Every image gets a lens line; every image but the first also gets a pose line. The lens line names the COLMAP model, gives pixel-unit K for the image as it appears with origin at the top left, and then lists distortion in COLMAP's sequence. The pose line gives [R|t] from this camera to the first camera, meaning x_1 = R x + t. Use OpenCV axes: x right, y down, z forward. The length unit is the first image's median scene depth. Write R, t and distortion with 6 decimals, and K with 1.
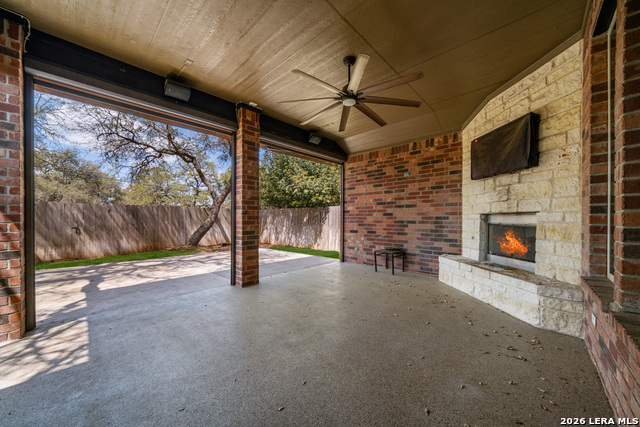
lens RADIAL K [[236.1, 0, 321.7], [0, 236.1, 217.4], [0, 0, 1]] dist [0.000382, 0.000011]
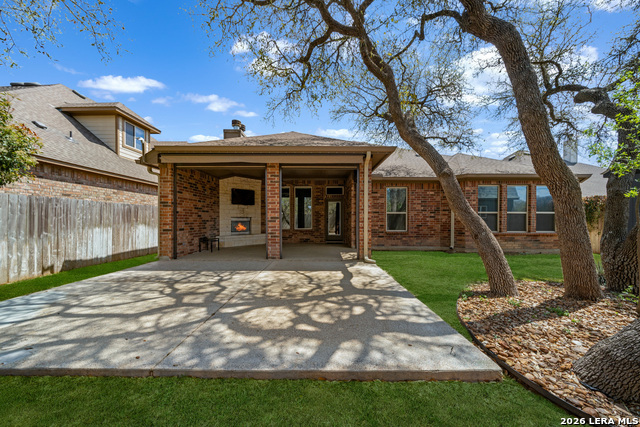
lens RADIAL K [[220.2, 0, 320.9], [0, 220.2, 216.5], [0, 0, 1]] dist [-0.002390, -0.000066]
pose [[-0.674353, 0.012543, 0.738302, -1.191351], [-0.002548, 0.999810, -0.019312, 0.014457], [-0.738405, -0.014904, -0.674193, 1.287072]]
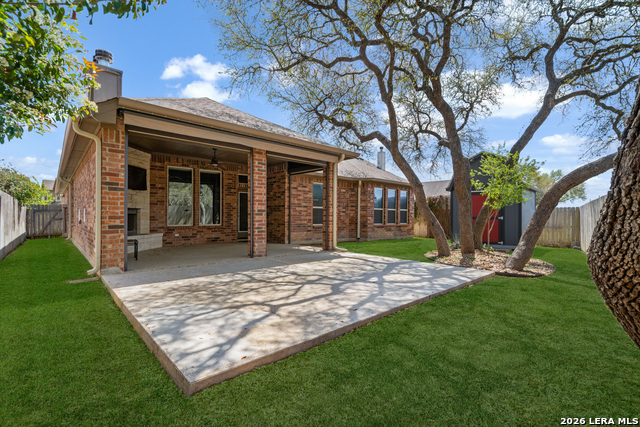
lens RADIAL K [[293.9, 0, 320.2], [0, 293.9, 215.3], [0, 0, 1]] dist [-0.001201, -0.000025]
pose [[-0.996517, -0.006420, 0.083146, -0.613723], [-0.006926, 0.999959, -0.005800, 0.026544], [-0.083106, -0.006356, -0.996520, 1.981599]]
